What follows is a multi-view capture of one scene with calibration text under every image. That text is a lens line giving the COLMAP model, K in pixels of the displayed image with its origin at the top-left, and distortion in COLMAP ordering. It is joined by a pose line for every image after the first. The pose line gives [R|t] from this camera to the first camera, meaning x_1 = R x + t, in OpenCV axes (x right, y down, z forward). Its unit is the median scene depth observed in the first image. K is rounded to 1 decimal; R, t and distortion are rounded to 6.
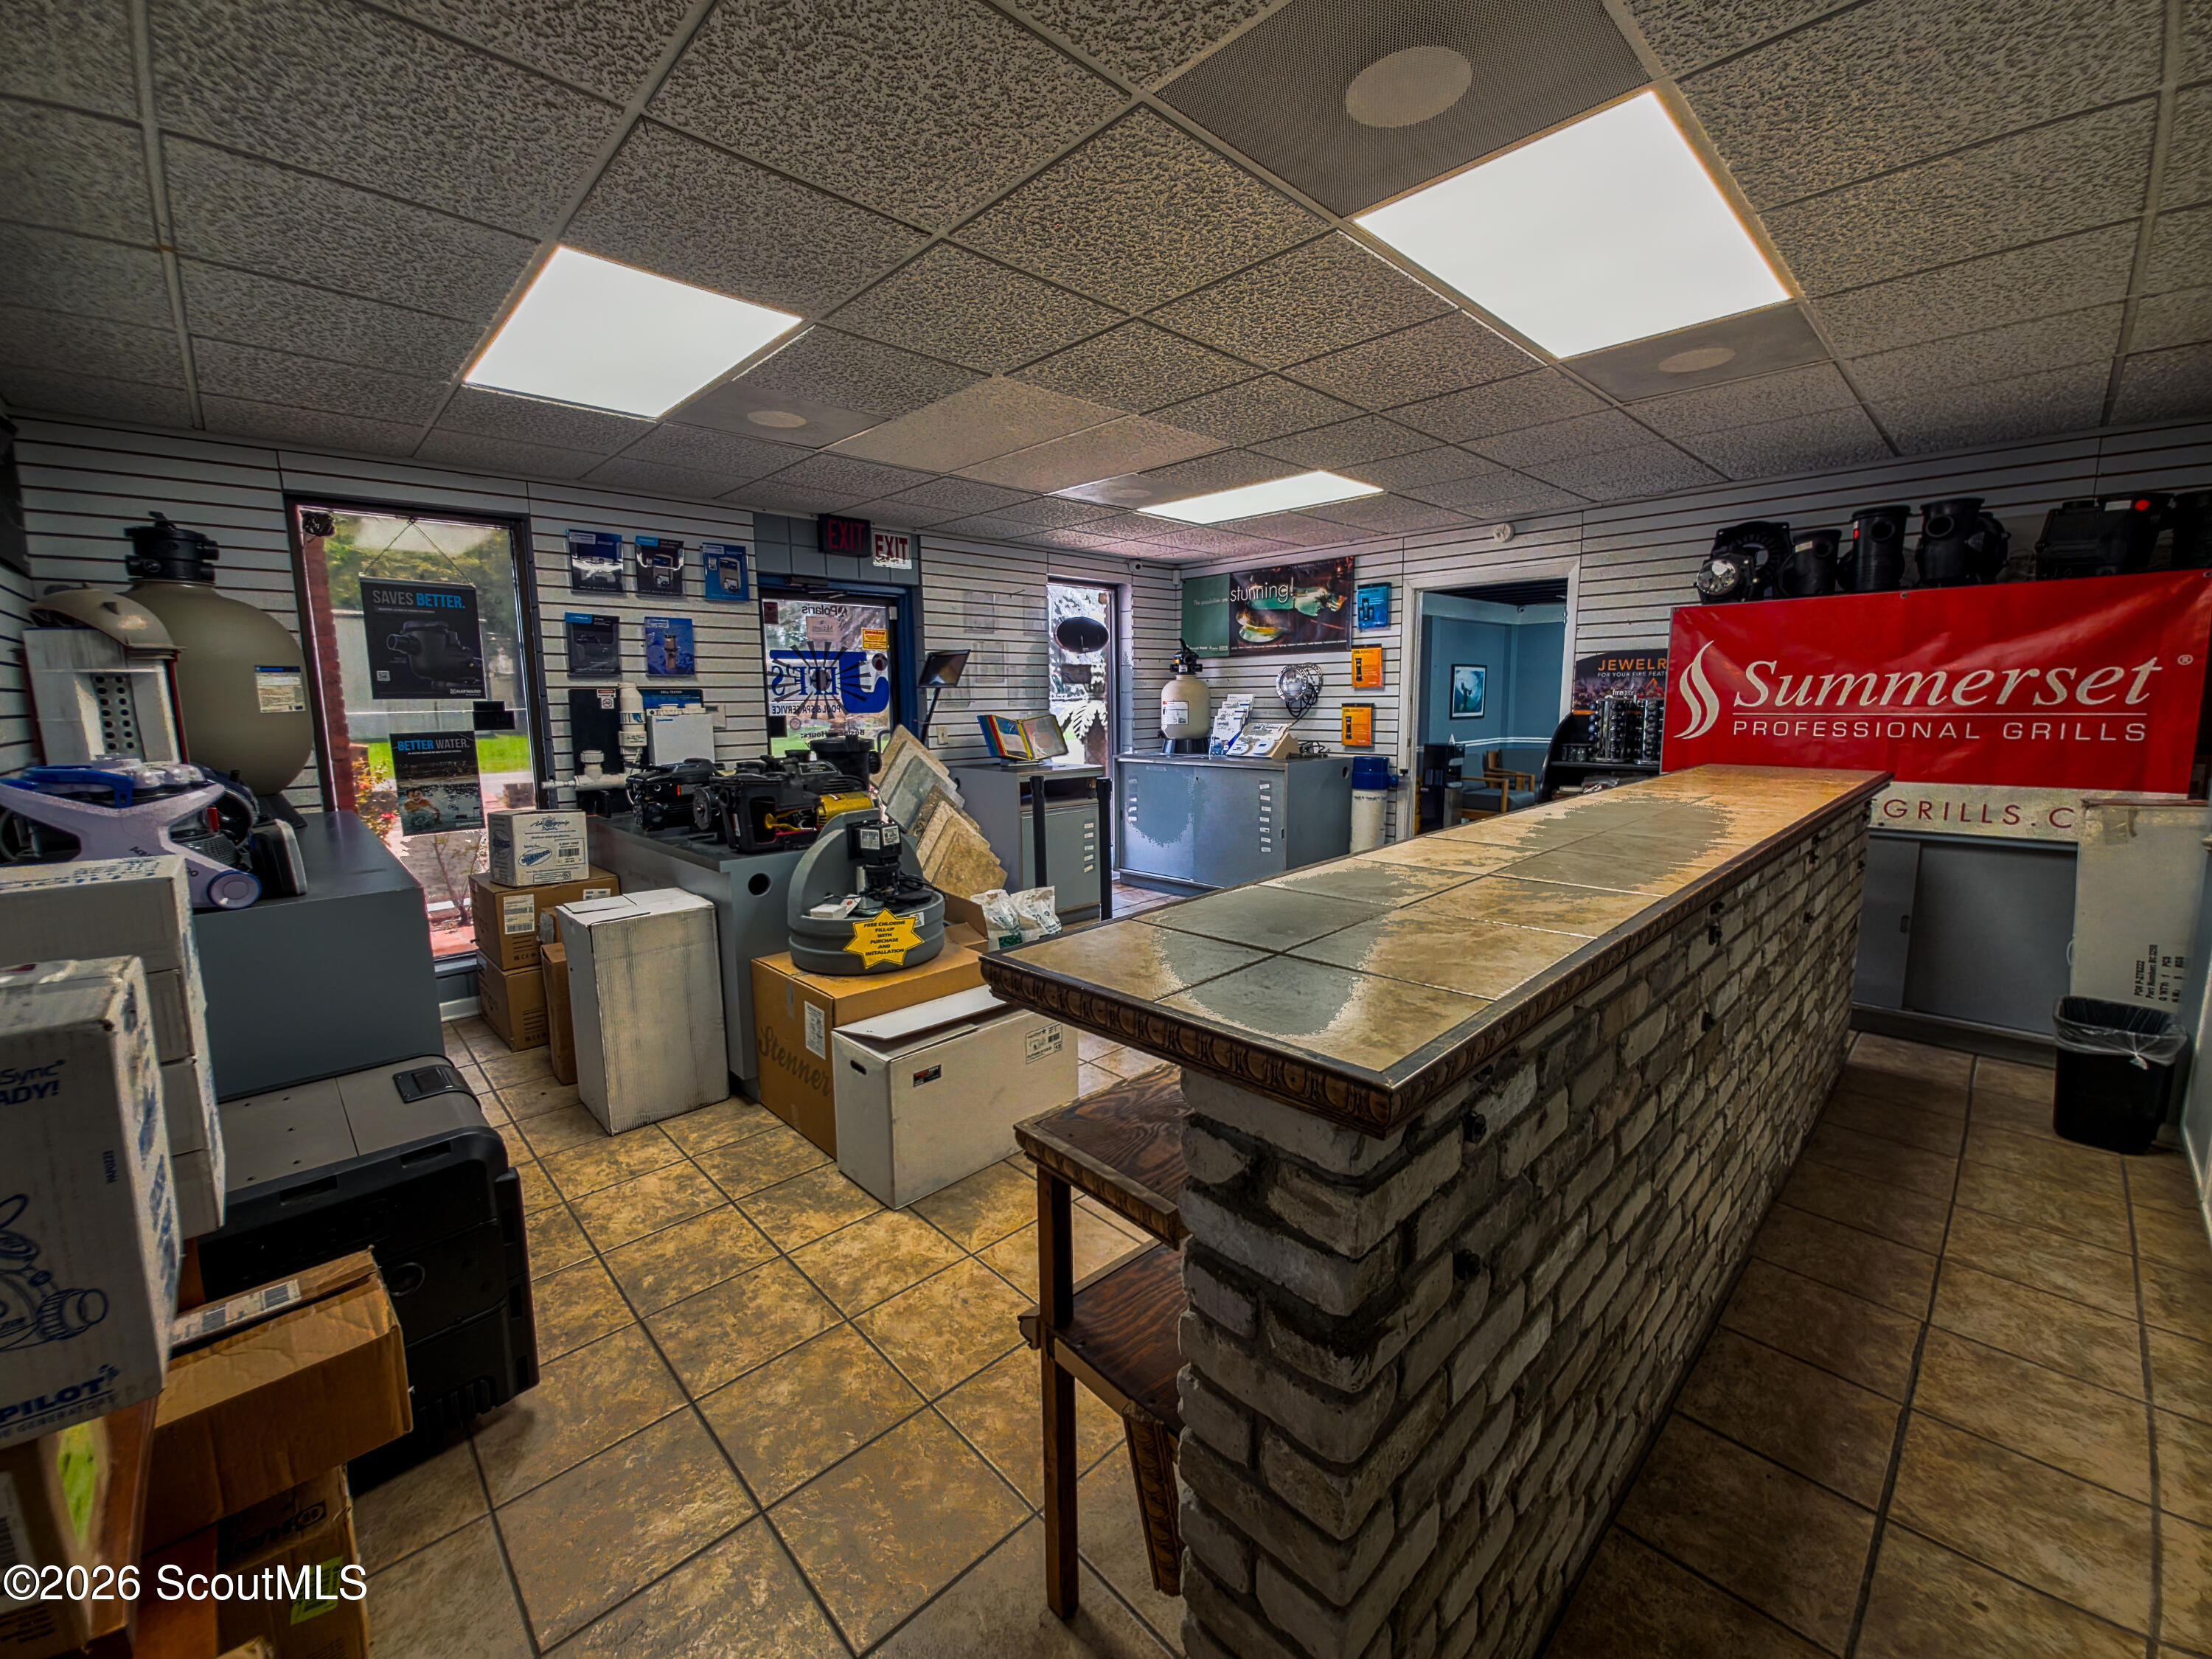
lens RADIAL K [[887.7, 0, 1111.5], [0, 887.7, 822.8], [0, 0, 1]] dist [0.006232, -0.001602]
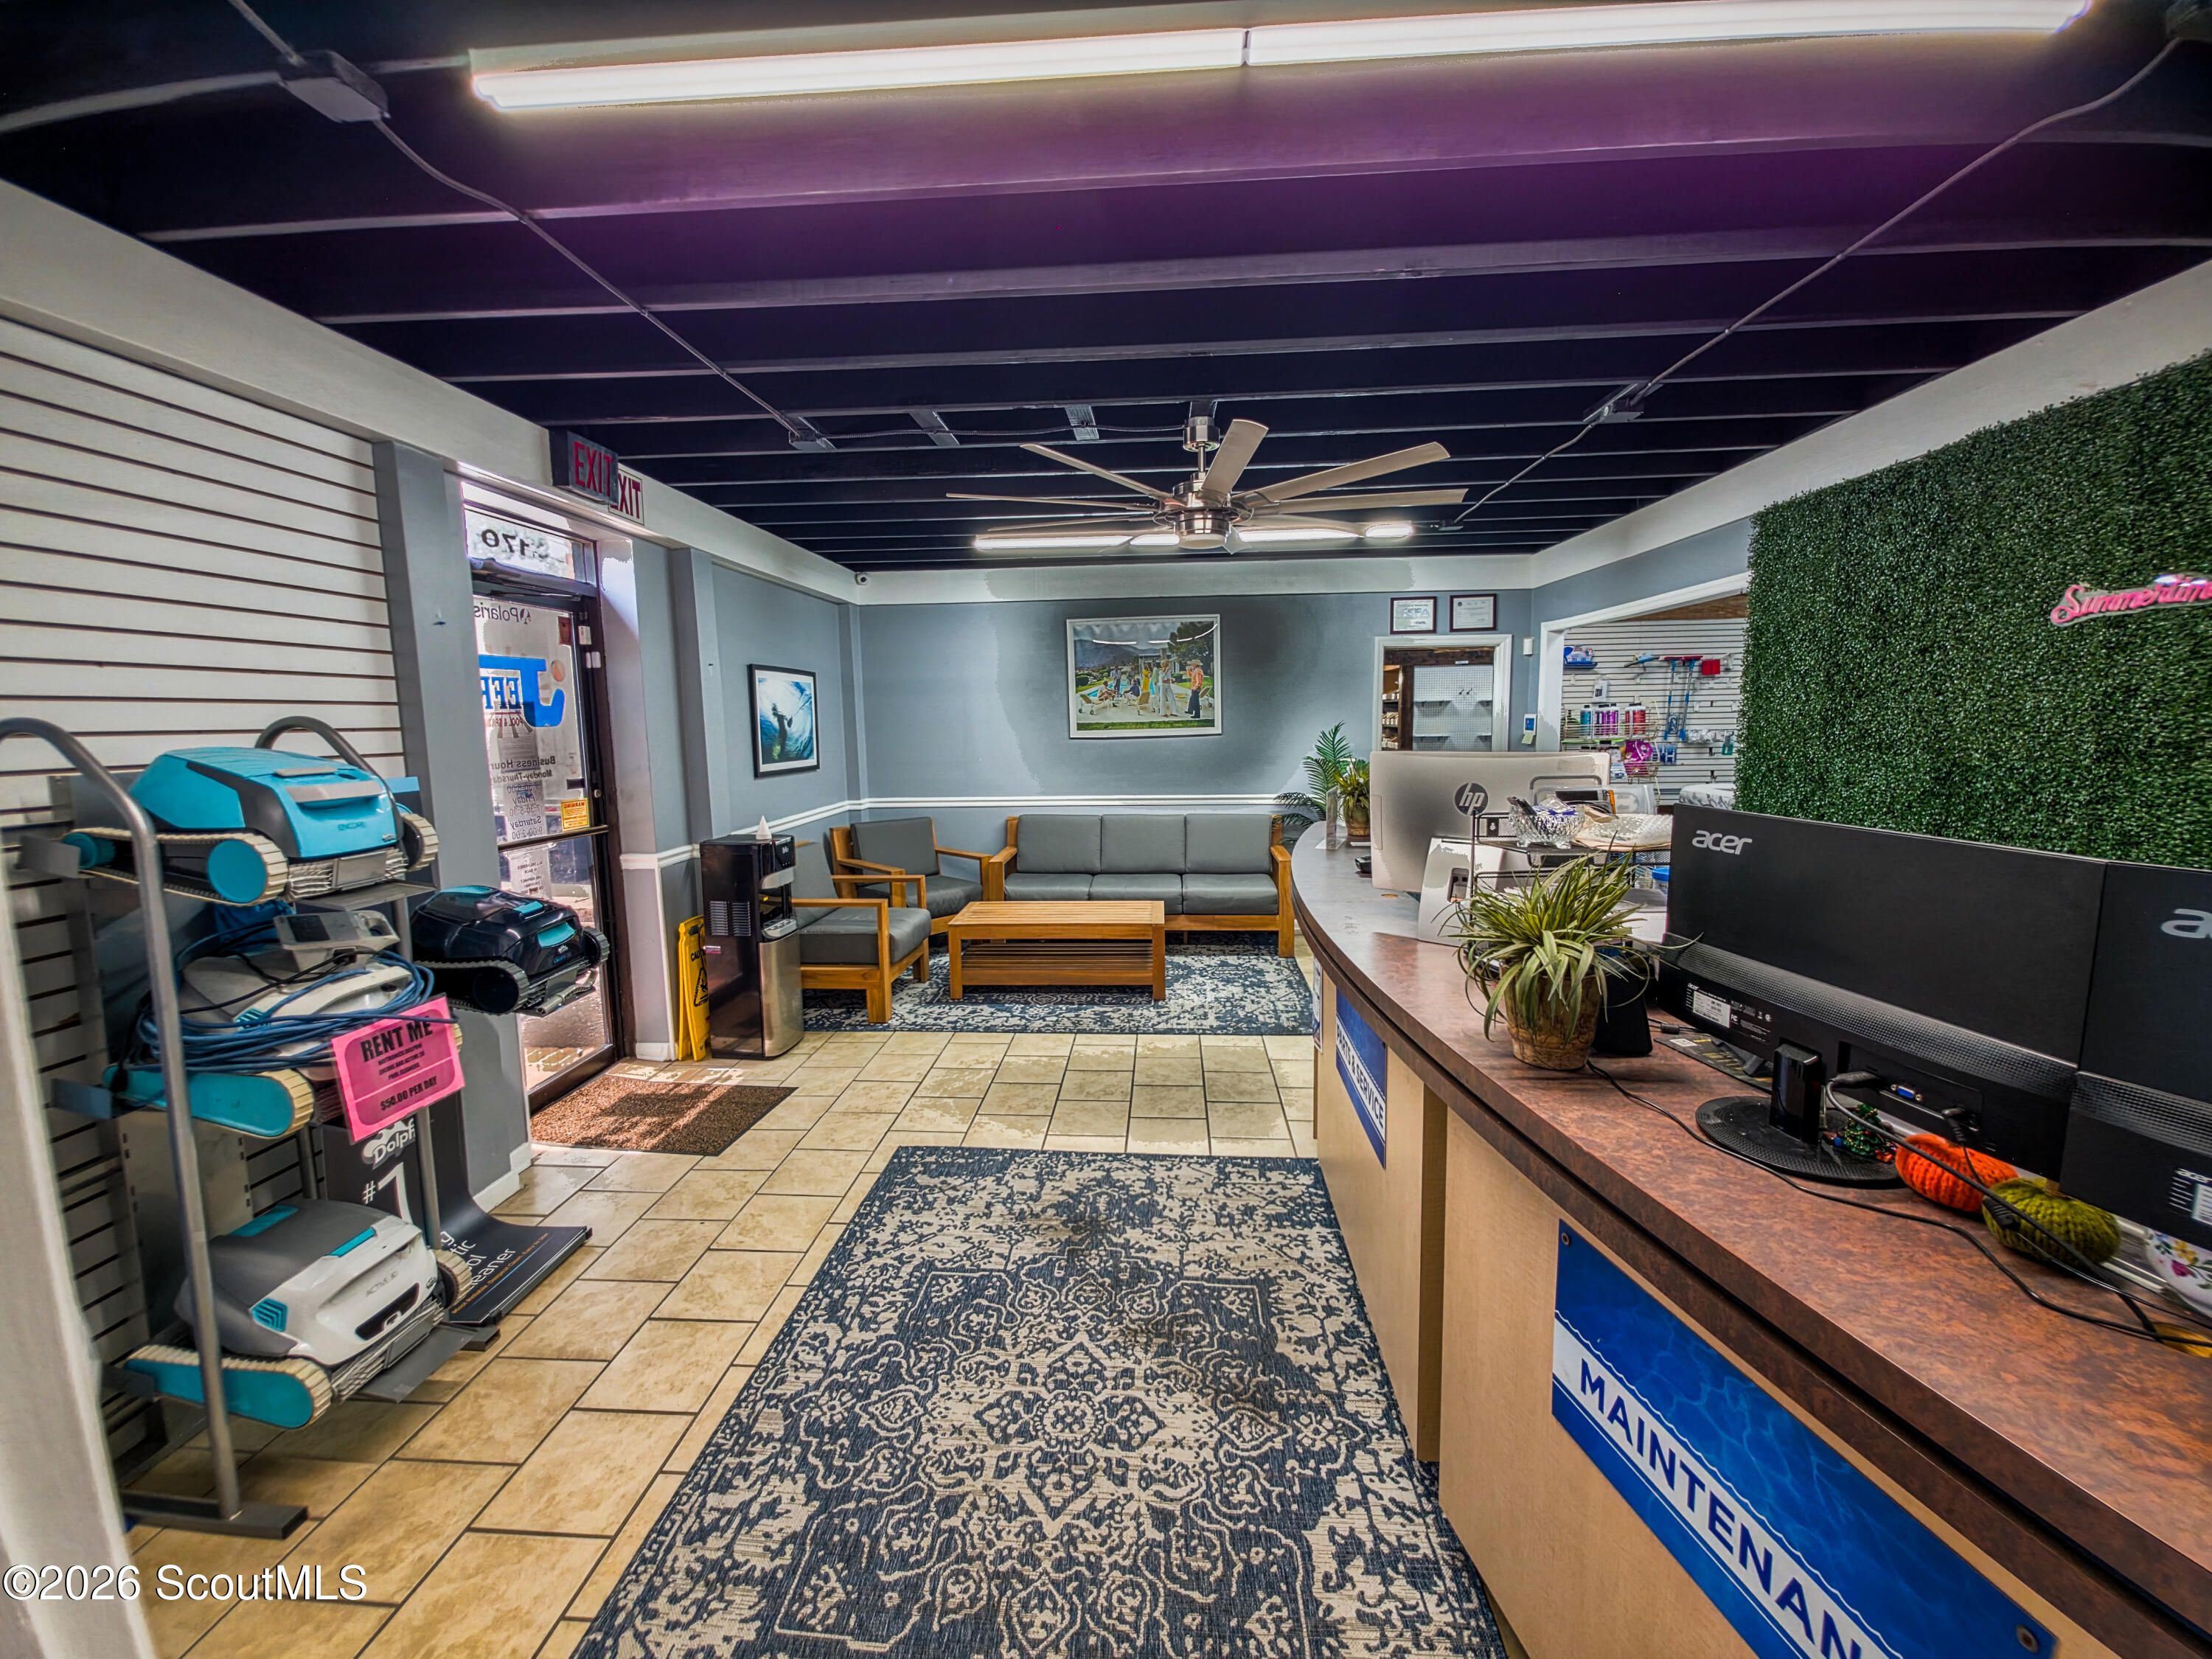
lens RADIAL K [[887.7, 0, 1109.0], [0, 887.7, 819.1], [0, 0, 1]] dist [0.006232, -0.001602]
pose [[0.744146, -0.079749, 0.663240, 0.565995], [0.105380, 0.994431, 0.001337, -0.211267], [-0.659653, 0.068897, 0.748406, 1.439514]]
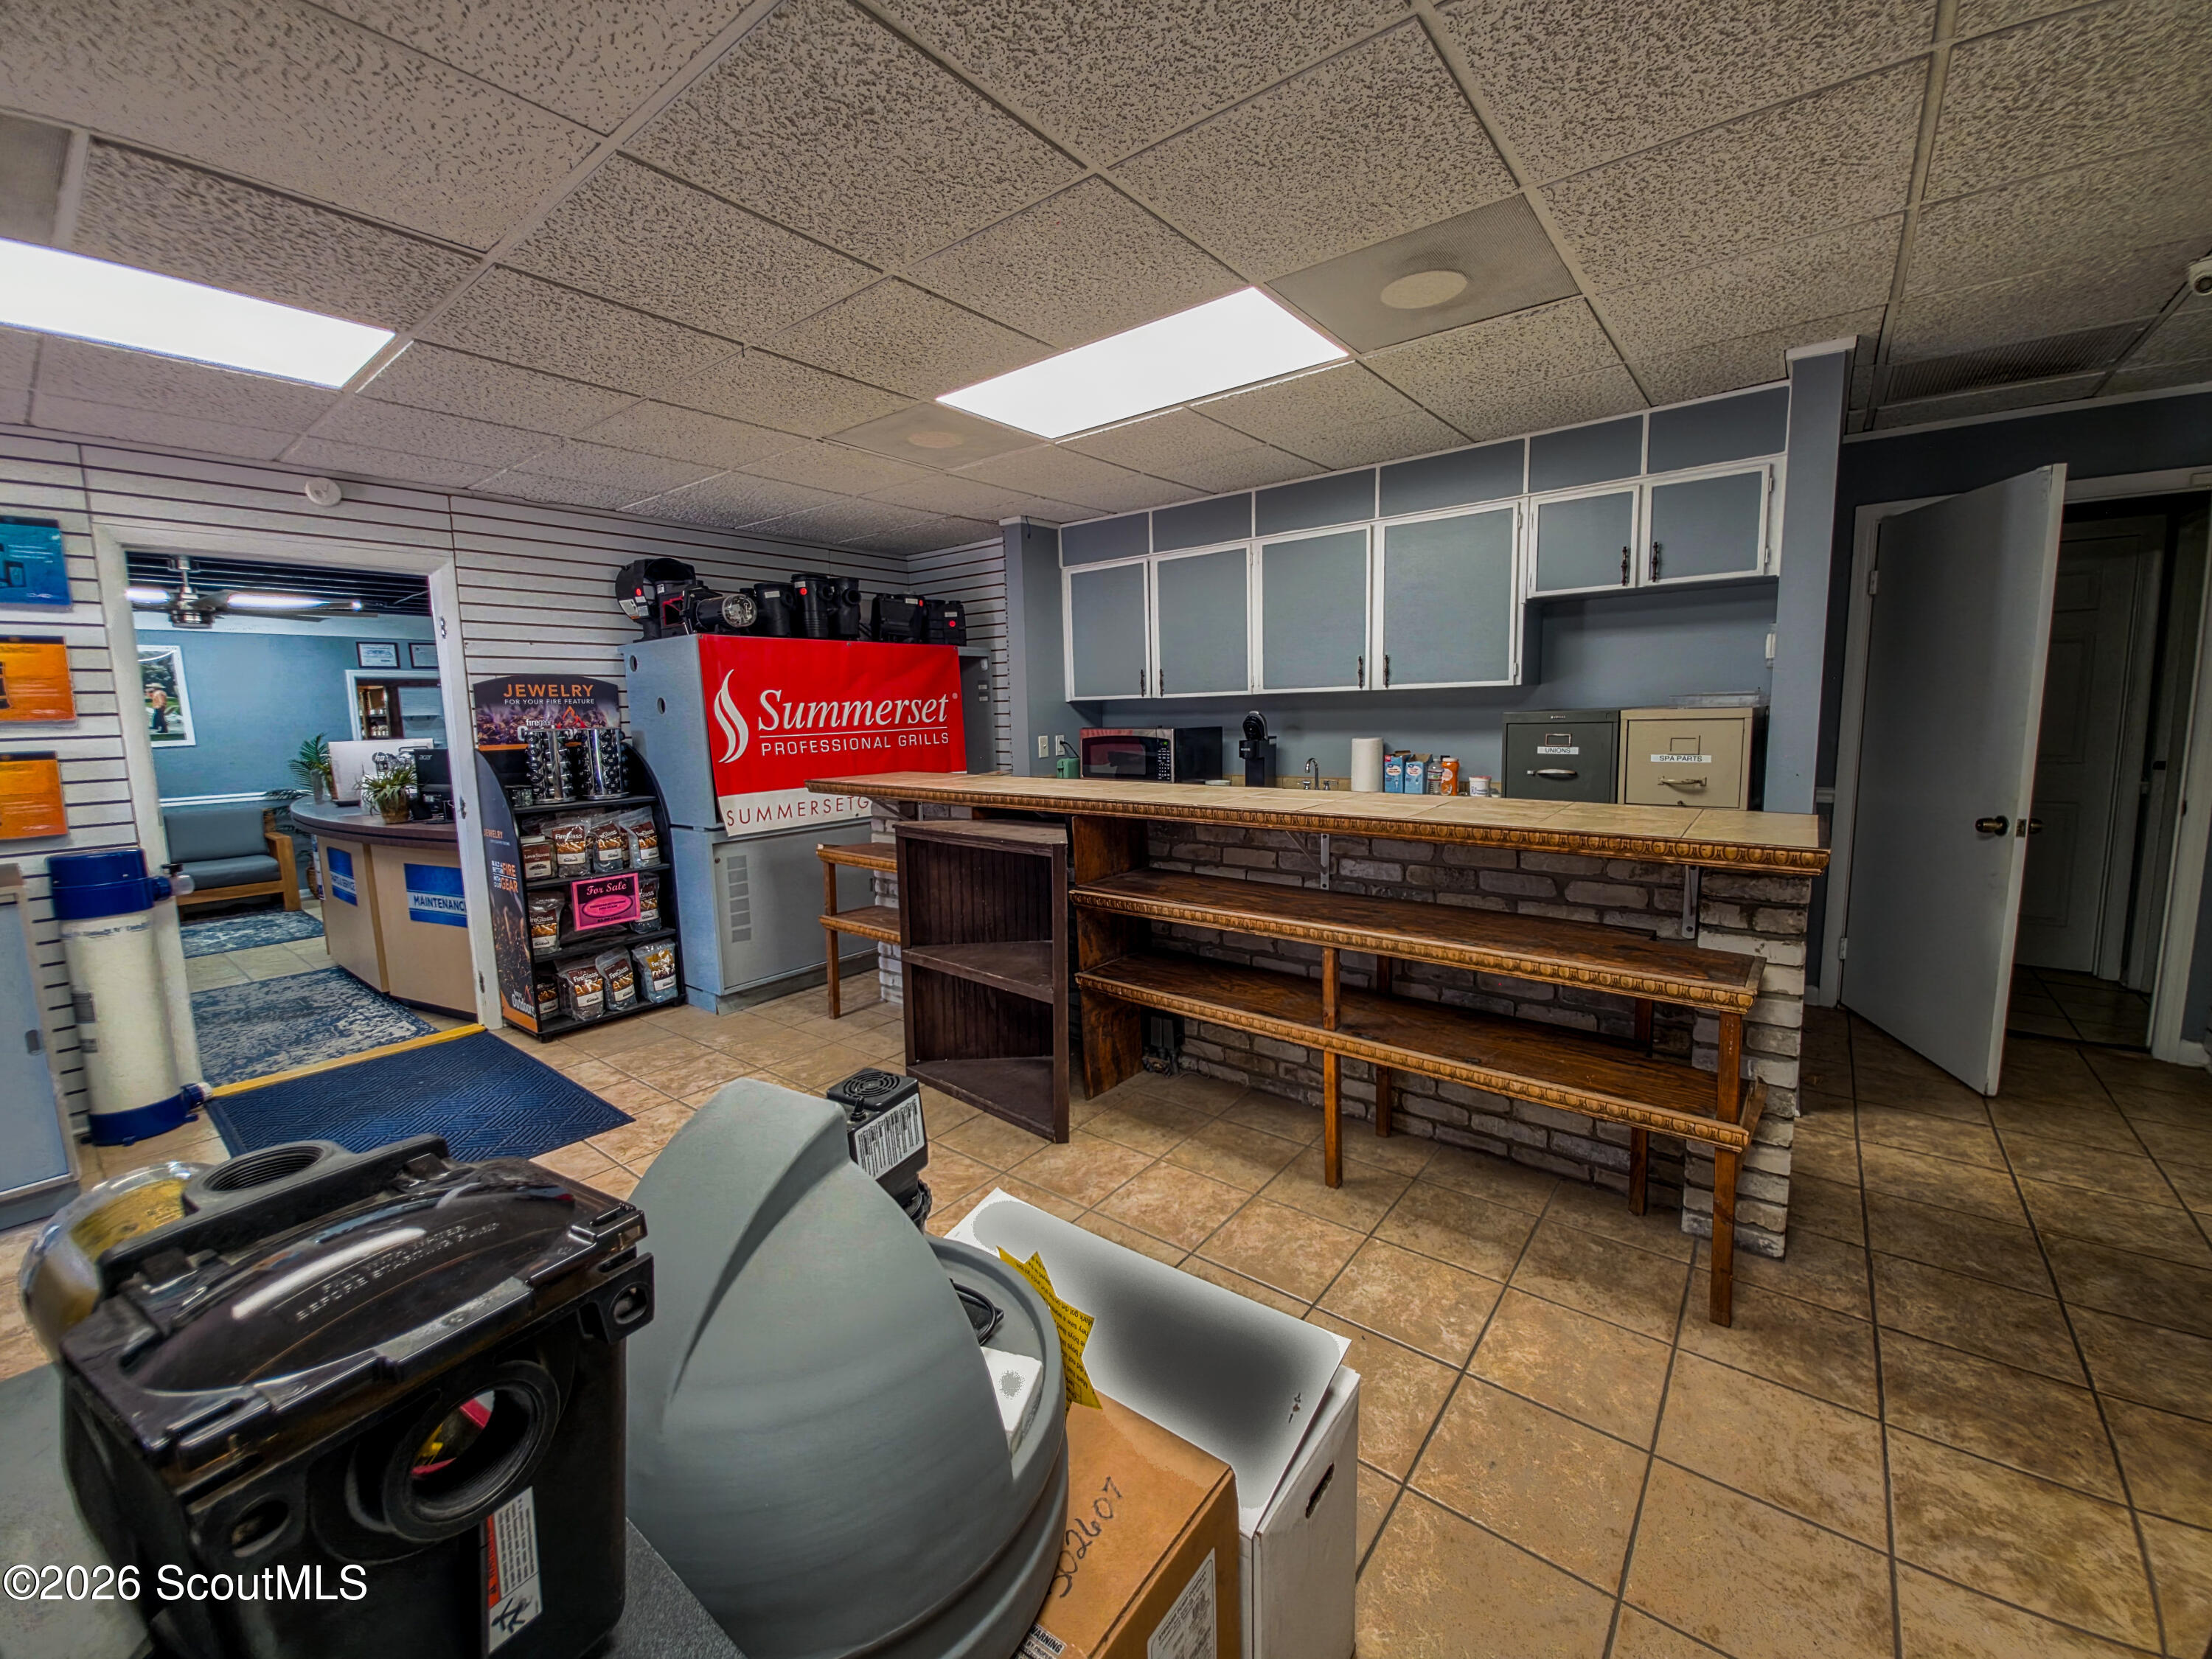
lens RADIAL K [[887.7, 0, 1103.2], [0, 887.7, 818.6], [0, 0, 1]] dist [0.006232, -0.001602]
pose [[-0.121113, -0.110553, 0.986463, -0.457597], [0.167196, 0.977308, 0.130055, -0.097936], [-0.978456, 0.180684, -0.099881, 0.729343]]
